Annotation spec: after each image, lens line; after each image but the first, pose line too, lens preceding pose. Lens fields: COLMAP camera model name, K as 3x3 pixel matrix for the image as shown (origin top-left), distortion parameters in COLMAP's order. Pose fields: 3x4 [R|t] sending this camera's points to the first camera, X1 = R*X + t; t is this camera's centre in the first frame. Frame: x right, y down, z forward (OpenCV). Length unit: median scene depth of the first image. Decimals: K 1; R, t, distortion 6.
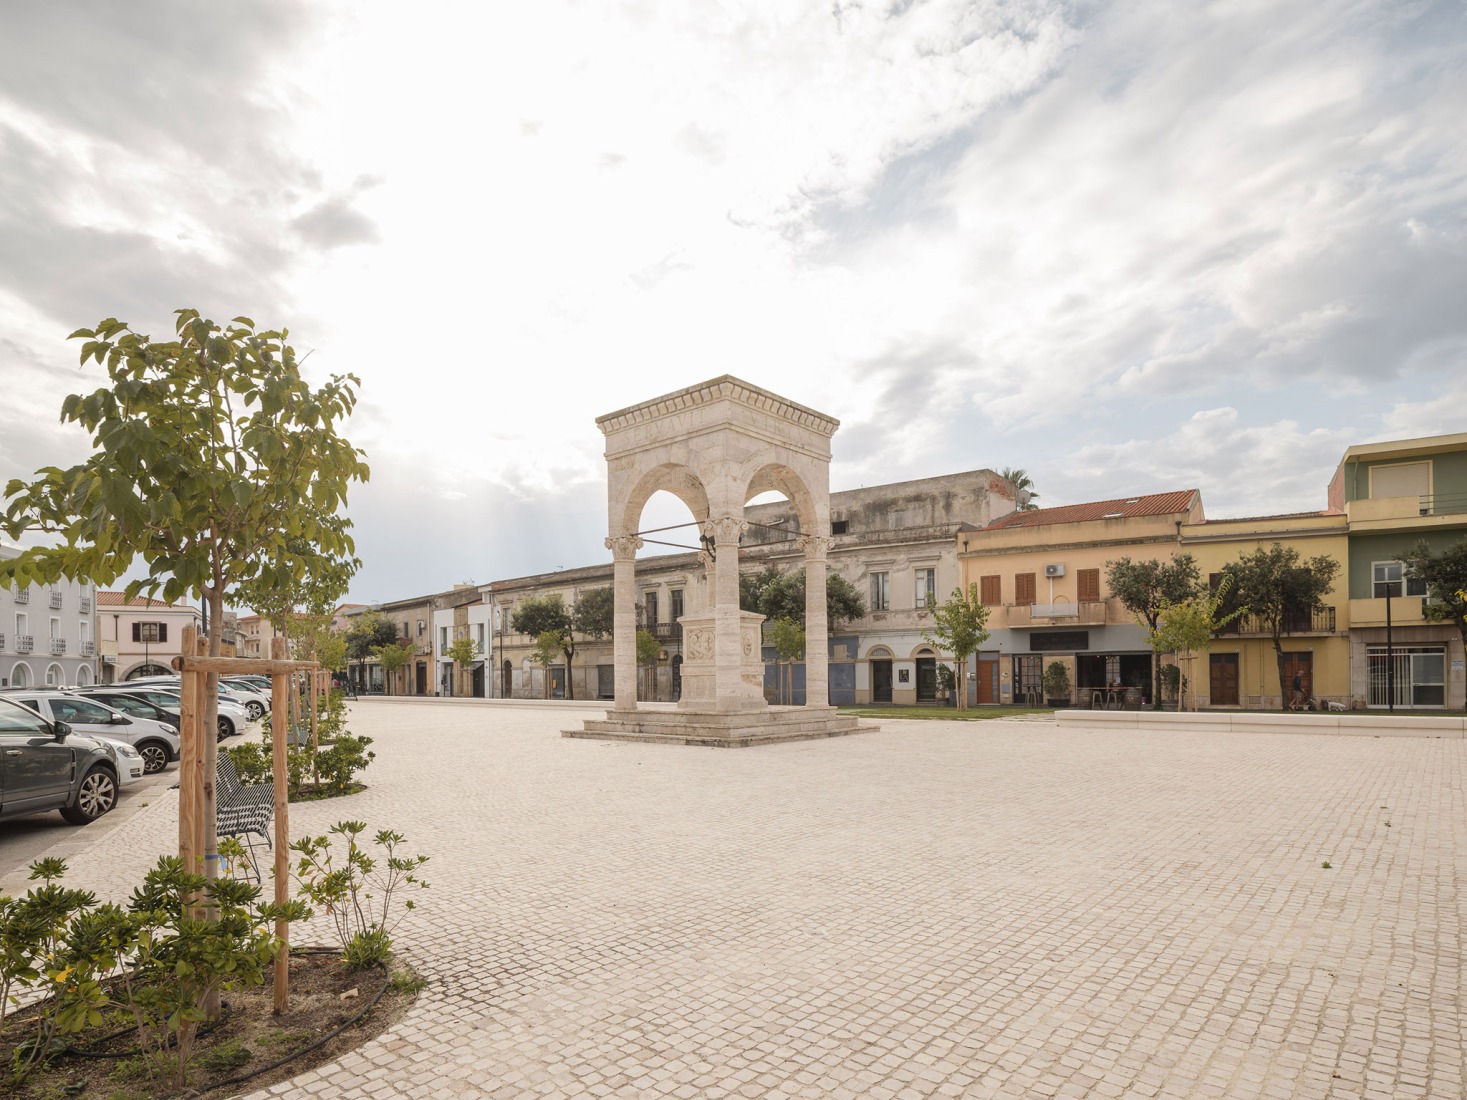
lens RADIAL K [[808.5, 0, 734.7], [0, 808.5, 668.2], [0, 0, 1]] dist [-0.001081, -0.001886]
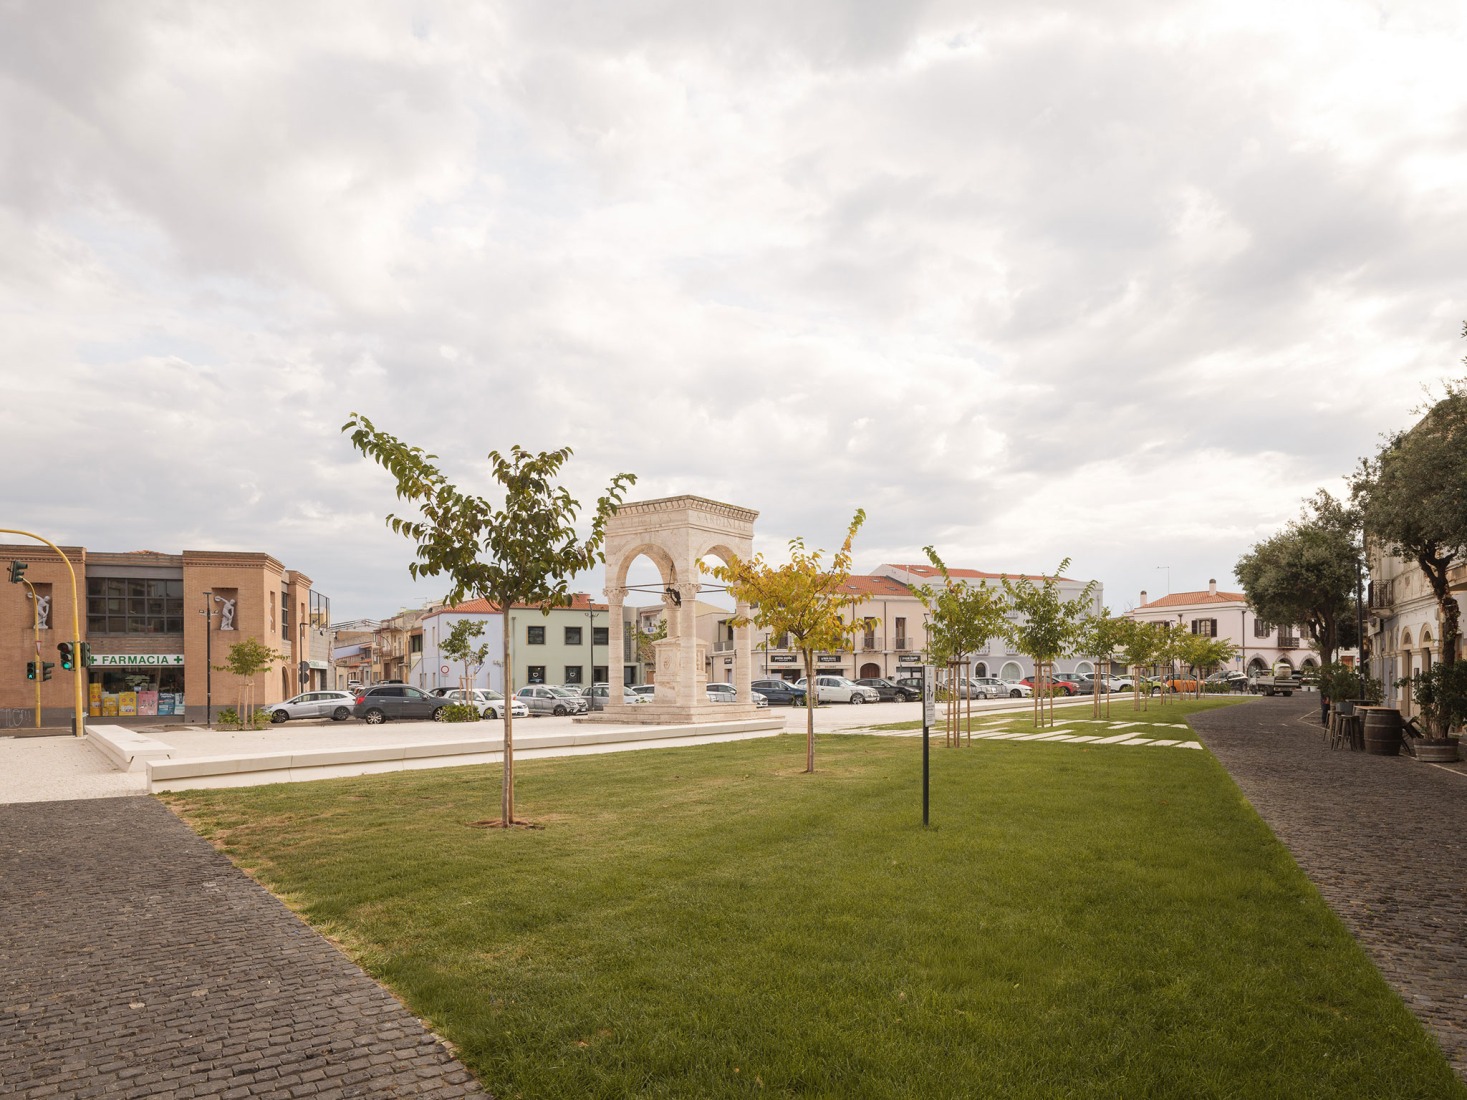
lens RADIAL K [[996.3, 0, 754.9], [0, 996.3, 675.3], [0, 0, 1]] dist [-0.046087, 0.007037]
pose [[0.127183, 0.005991, -0.991861, 0.863545], [0.018127, 0.999801, 0.008363, -0.007709], [0.991714, -0.019043, 0.127049, 0.428248]]
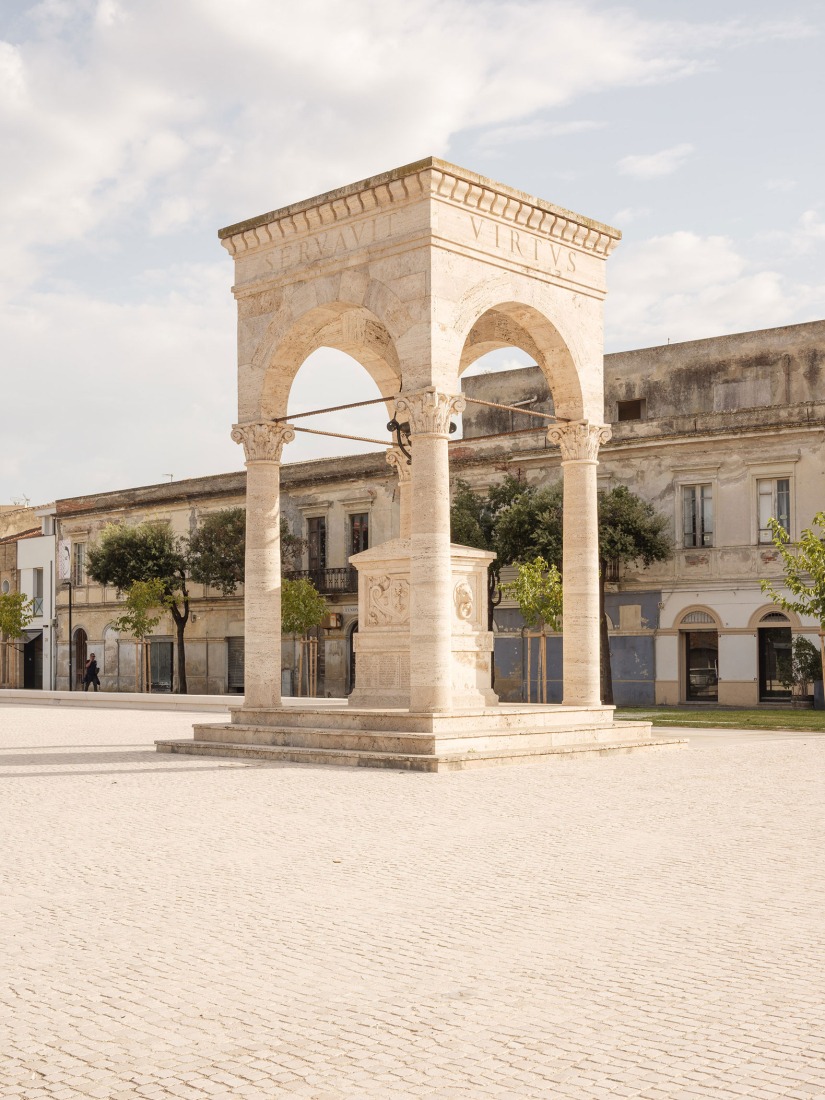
lens RADIAL K [[1349.9, 0, 401.6], [0, 1349.9, 611.3], [0, 0, 1]] dist [-0.001306, 0.000000]
pose [[0.999034, 0.005453, -0.043606, 0.005734], [-0.006541, 0.999670, -0.024832, 0.001601], [0.043456, 0.025093, 0.998740, -0.002326]]
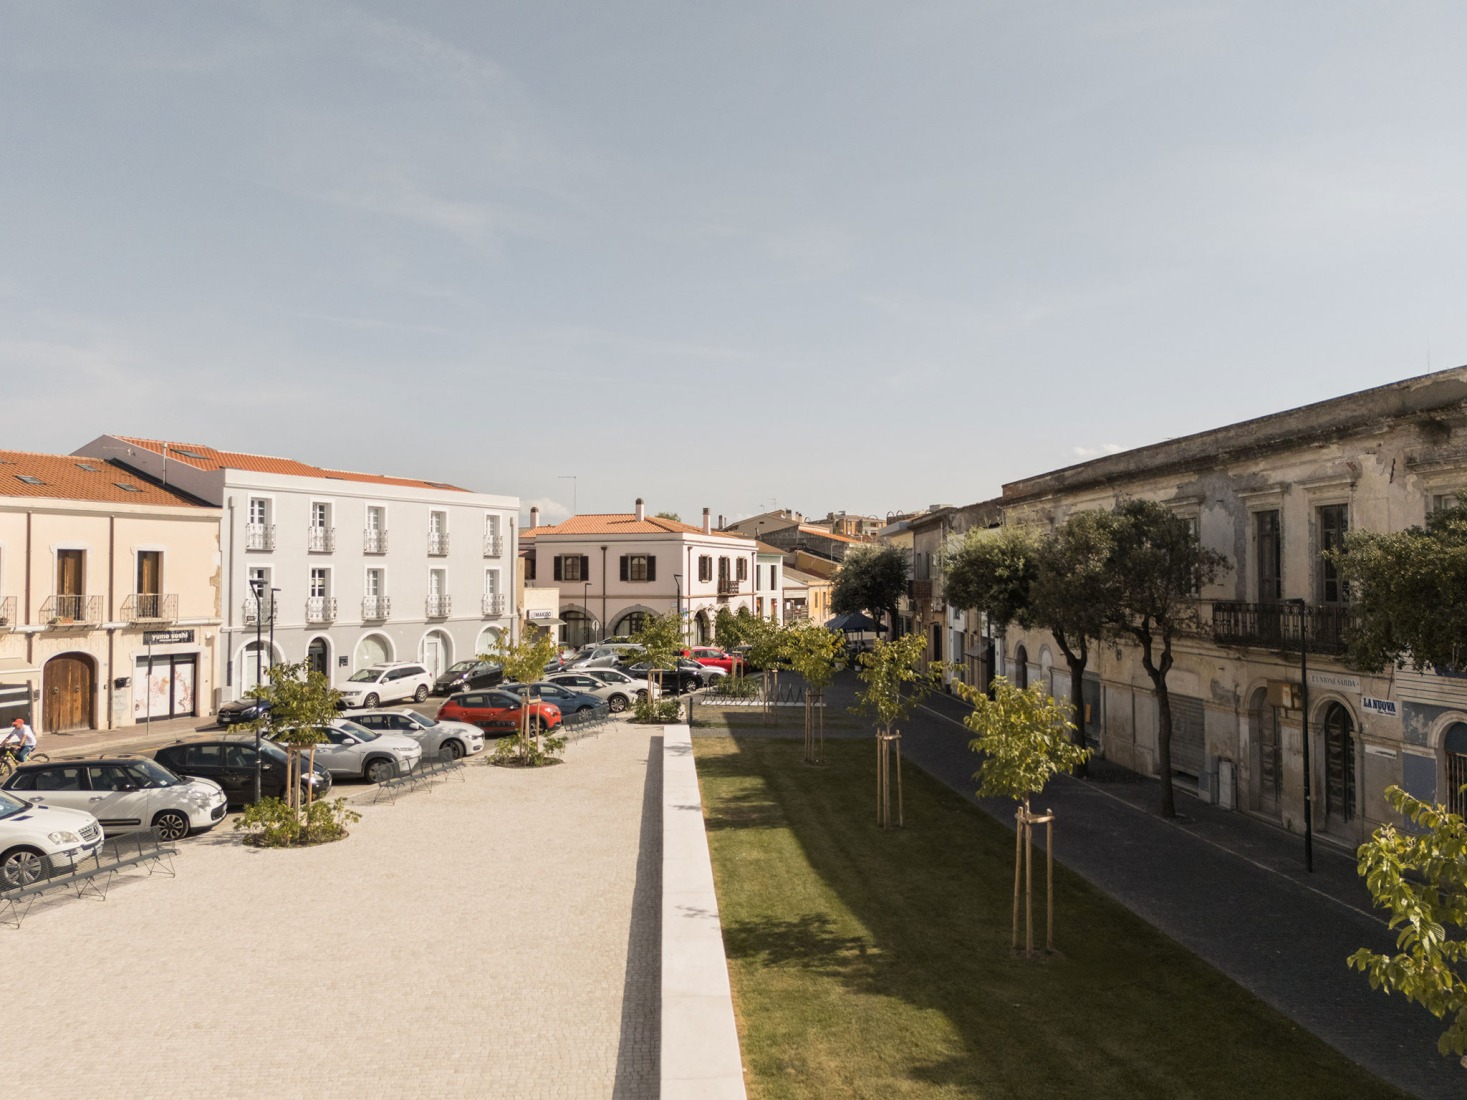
lens RADIAL K [[1090.8, 0, 736.6], [0, 1090.8, 548.4], [0, 0, 1]] dist [0.053085, -0.035523]
pose [[0.707083, -0.007559, -0.707090, 0.091248], [-0.002210, 0.999914, -0.012899, -0.087536], [0.707127, 0.010683, 0.707005, 0.618044]]
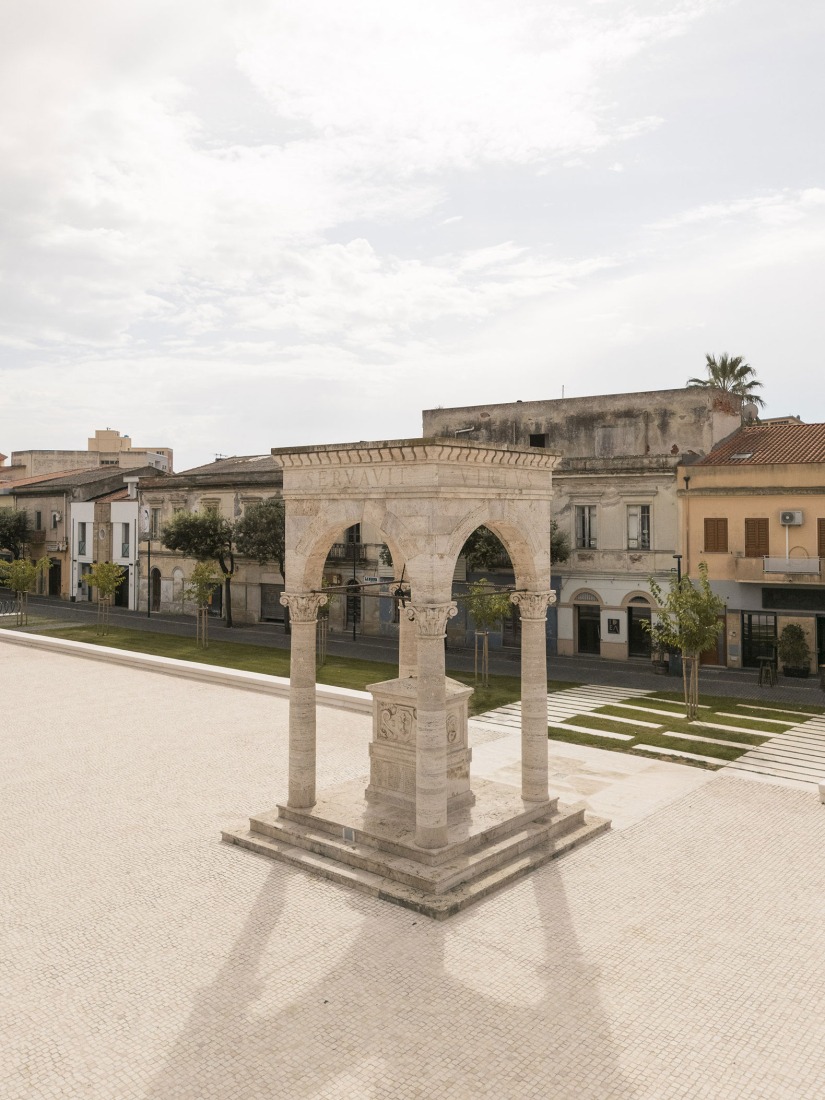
lens RADIAL K [[886.6, 0, 421.2], [0, 886.6, 492.4], [0, 0, 1]] dist [0.087353, -0.044008]
pose [[0.999824, 0.010130, 0.015789, -0.014963], [-0.009889, 0.999834, -0.015276, -0.118497], [-0.015941, 0.015117, 0.999759, 0.039224]]
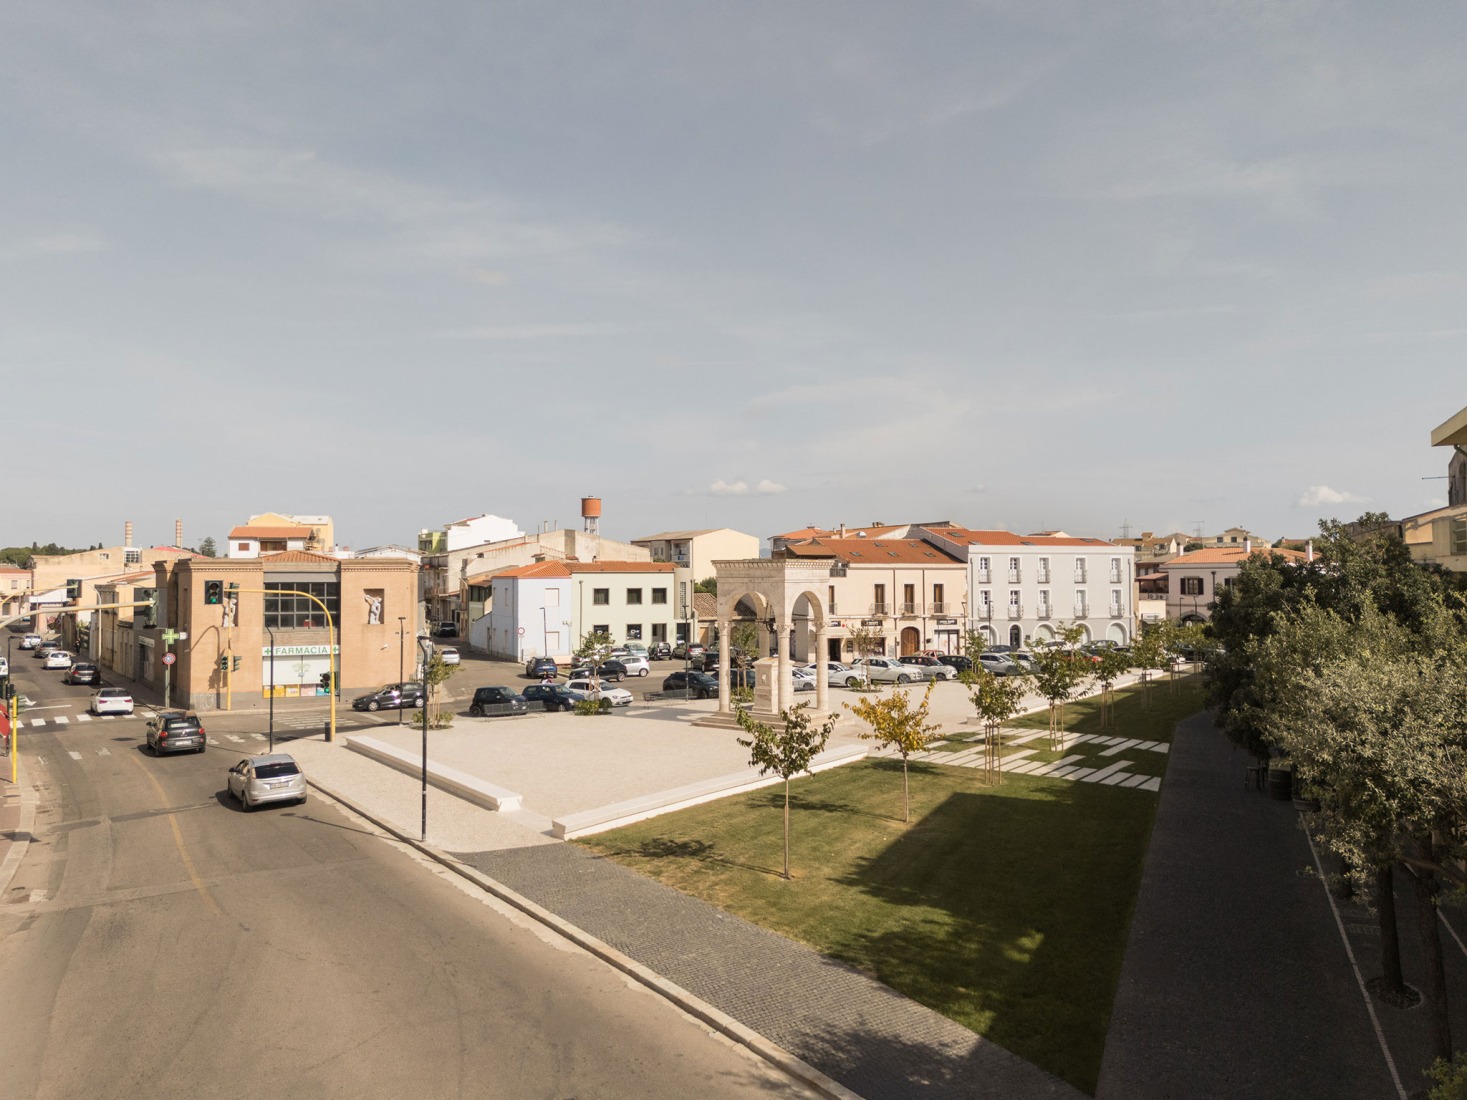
lens RADIAL K [[1090.8, 0, 732.4], [0, 1090.8, 546.7], [0, 0, 1]] dist [0.053085, -0.035523]
pose [[0.094492, -0.016723, -0.995385, 1.216157], [0.009383, 0.999829, -0.015907, -0.141946], [0.995481, -0.007836, 0.094633, 0.312564]]
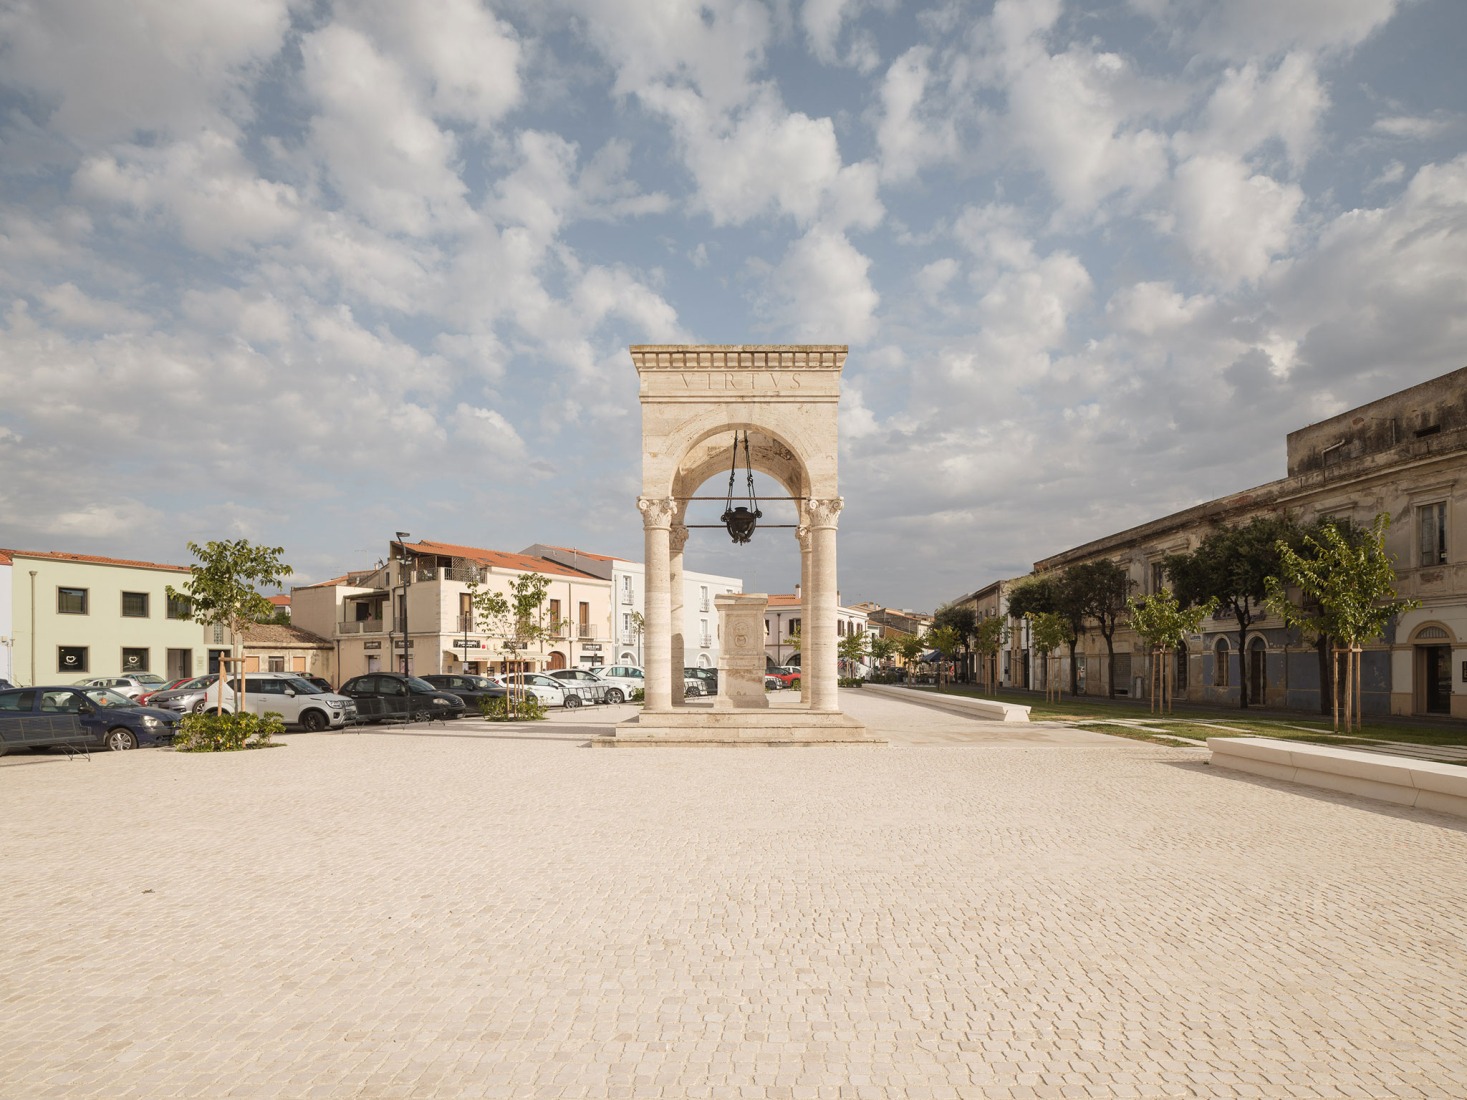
lens RADIAL K [[857.4, 0, 759.5], [0, 857.4, 664.8], [0, 0, 1]] dist [-0.009763, 0.002353]
pose [[0.664166, 0.006971, -0.747553, 0.332689], [0.001749, 0.999939, 0.010878, -0.003407], [0.747583, -0.008532, 0.664113, 0.185018]]
